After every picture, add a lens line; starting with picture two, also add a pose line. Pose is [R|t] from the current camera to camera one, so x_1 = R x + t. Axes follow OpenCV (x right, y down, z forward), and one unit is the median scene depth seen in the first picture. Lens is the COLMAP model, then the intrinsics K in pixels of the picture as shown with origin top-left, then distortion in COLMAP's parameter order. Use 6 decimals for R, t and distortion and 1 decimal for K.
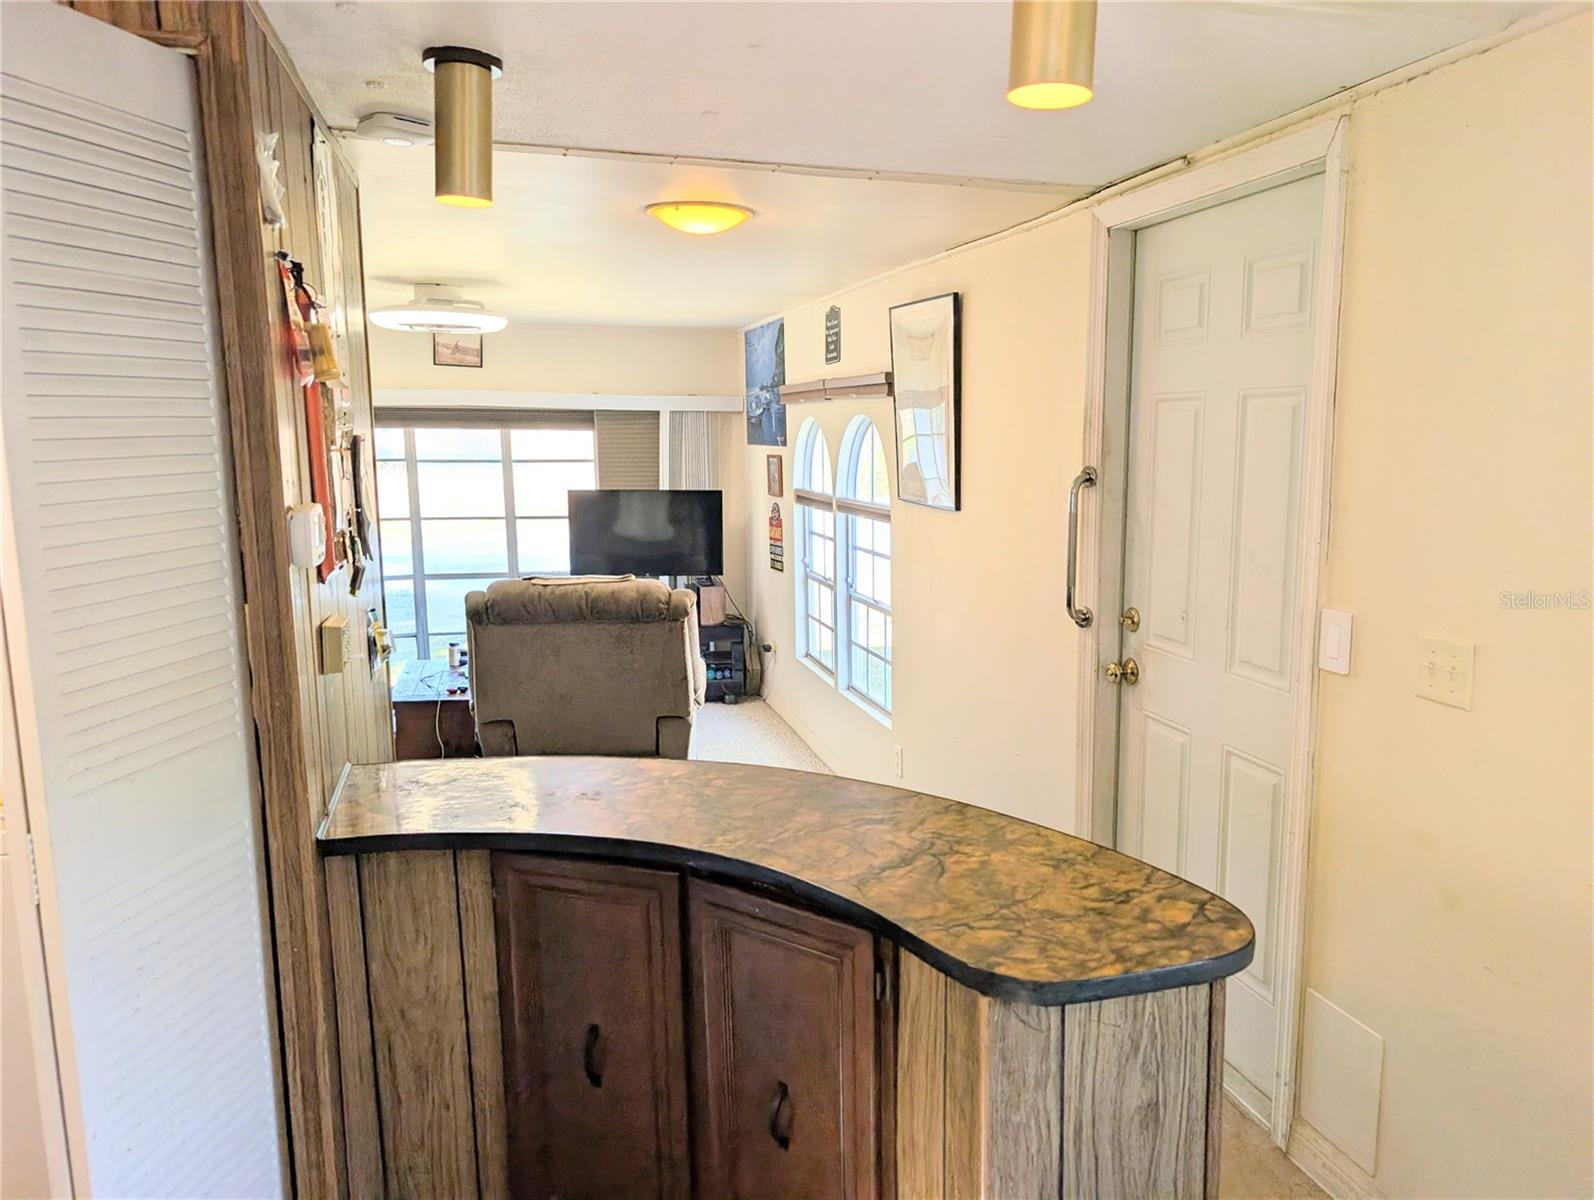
lens RADIAL K [[1130.9, 0, 836.1], [0, 1130.9, 619.9], [0, 0, 1]] dist [0.016276, -0.015018]
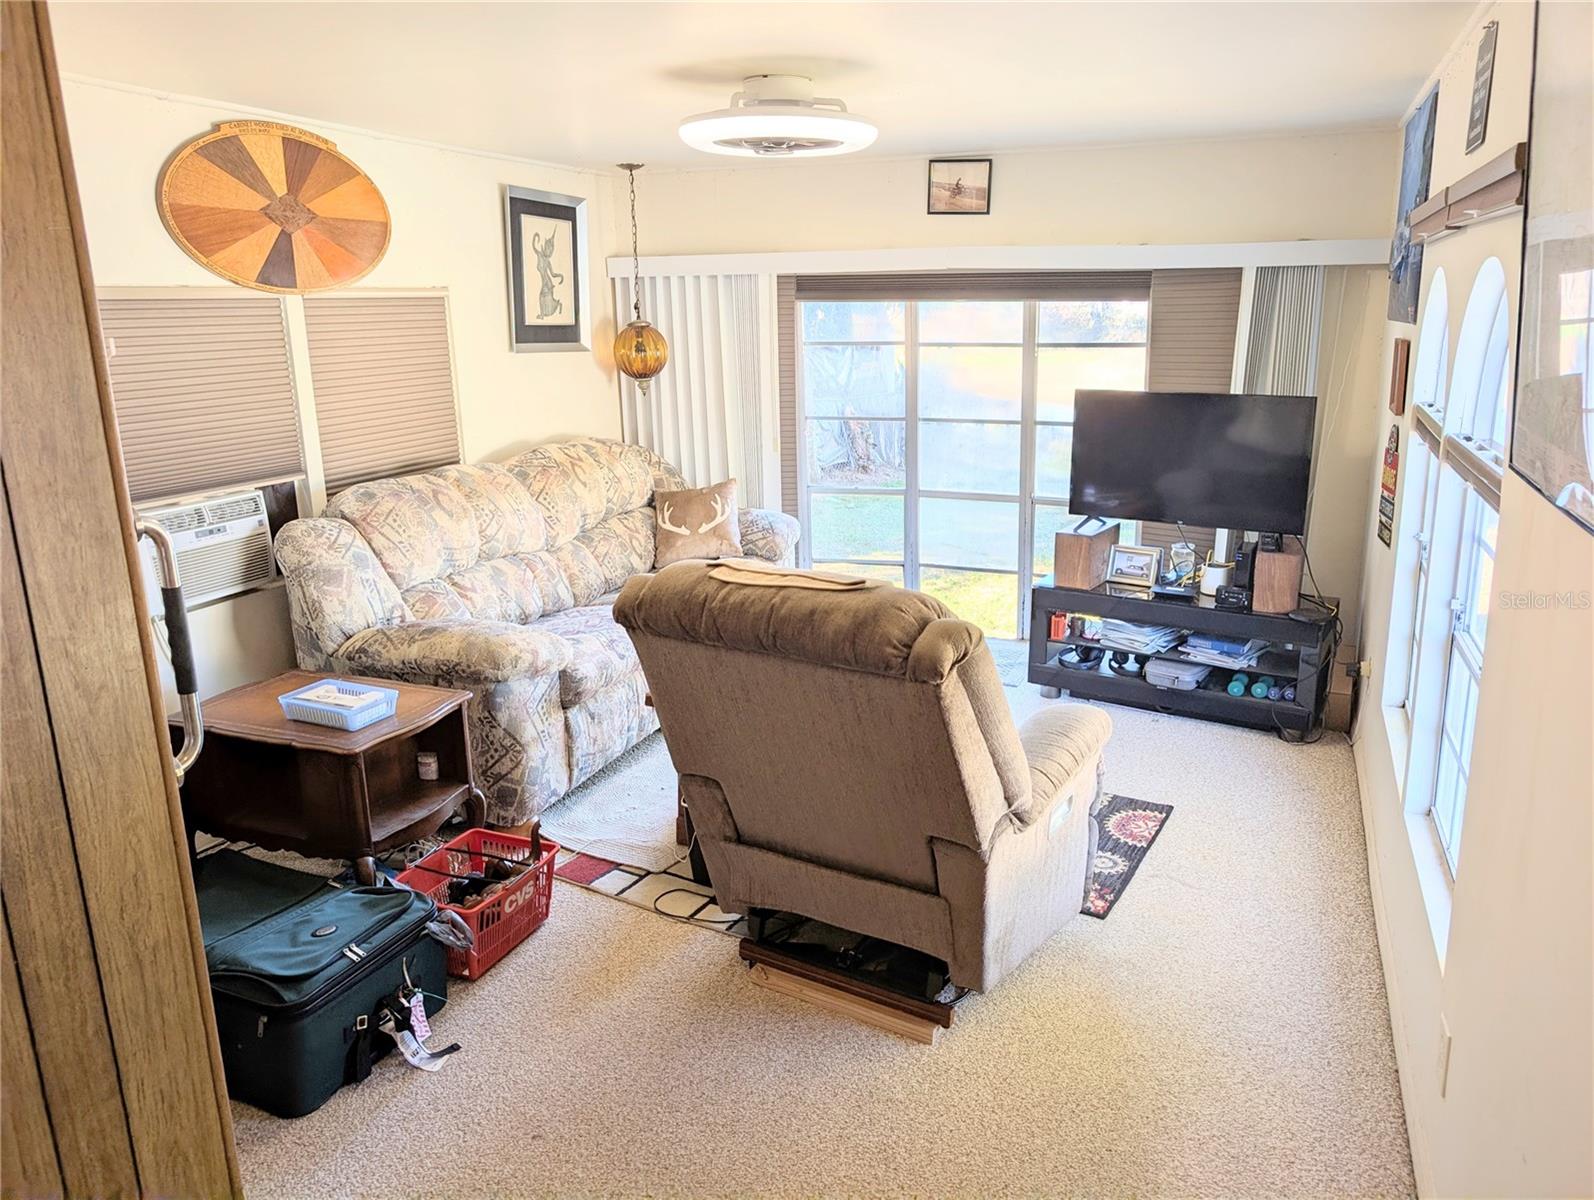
lens RADIAL K [[1130.9, 0, 799.5], [0, 1130.9, 595.5], [0, 0, 1]] dist [0.016276, -0.015018]
pose [[0.772538, 0.145642, -0.618039, 0.079984], [-0.091015, 0.988688, 0.119218, -0.059602], [0.628411, -0.035850, 0.777055, 0.365209]]
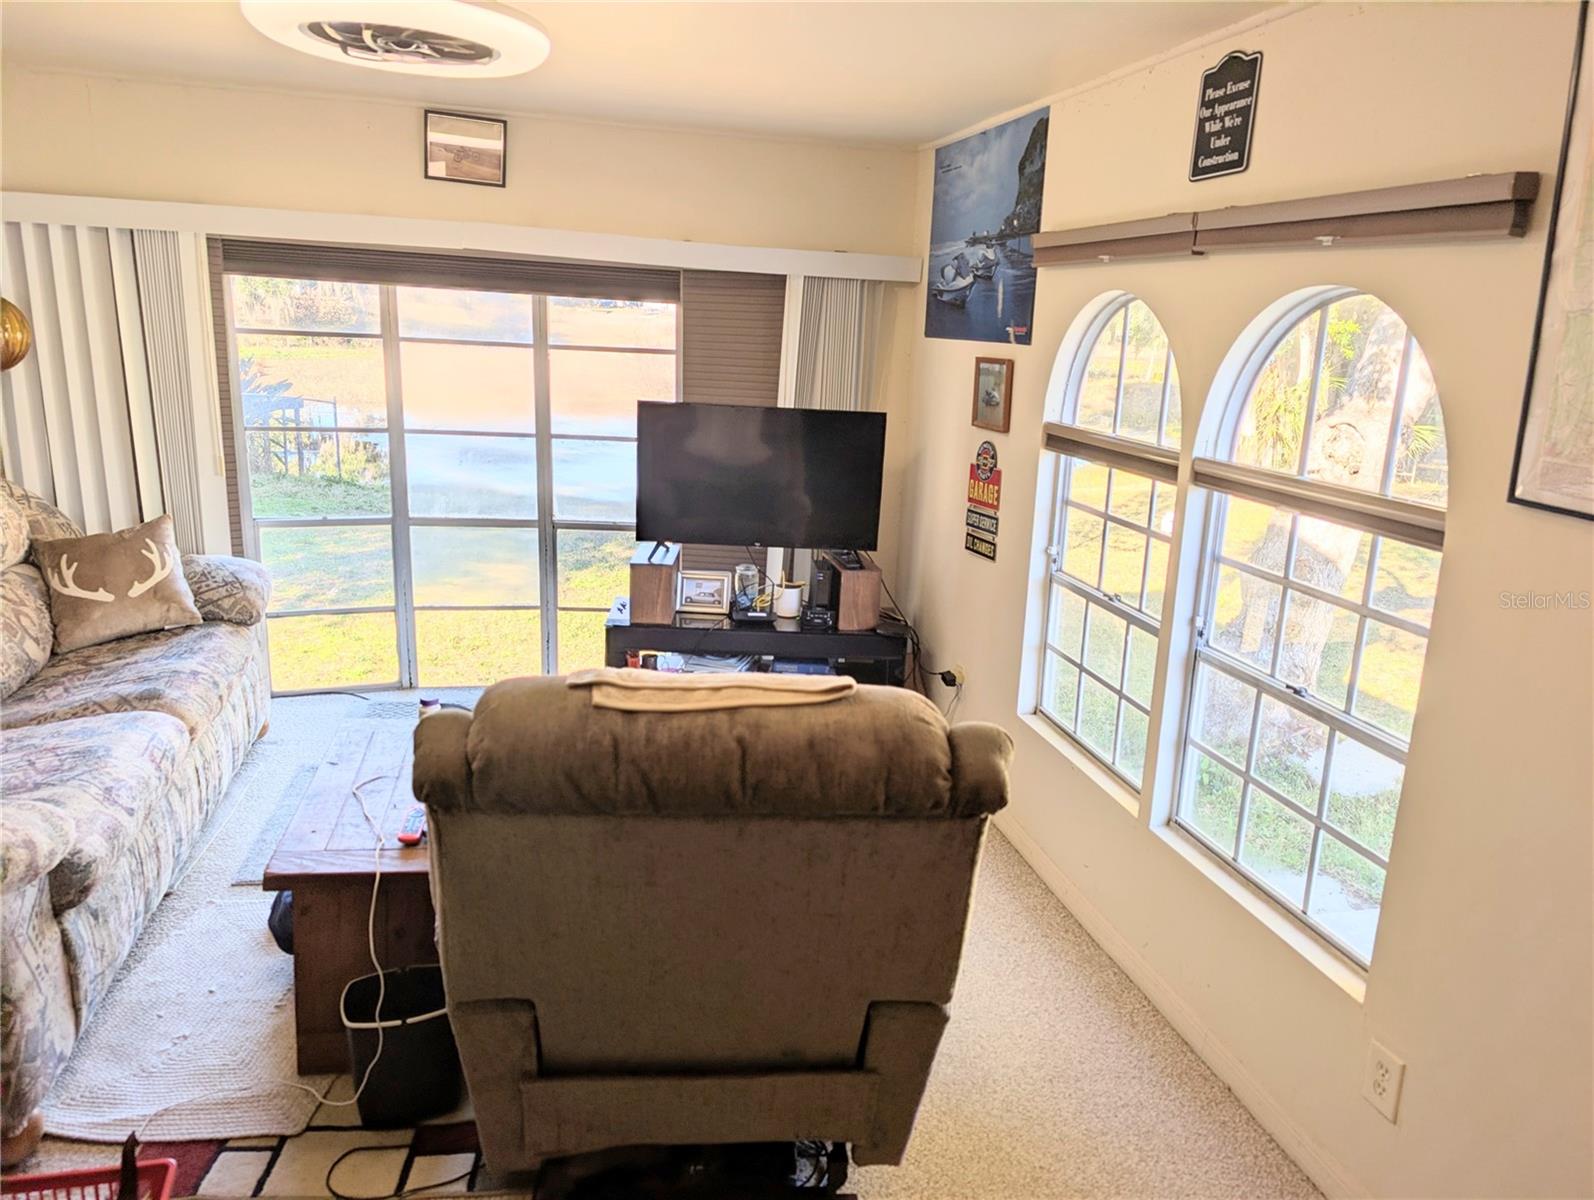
lens RADIAL K [[1130.9, 0, 798.9], [0, 1130.9, 607.1], [0, 0, 1]] dist [0.016276, -0.015018]
pose [[0.996975, 0.059749, -0.049716, -0.117070], [-0.055486, 0.994994, 0.083122, -0.061448], [0.054433, -0.080112, 0.995299, 0.403312]]
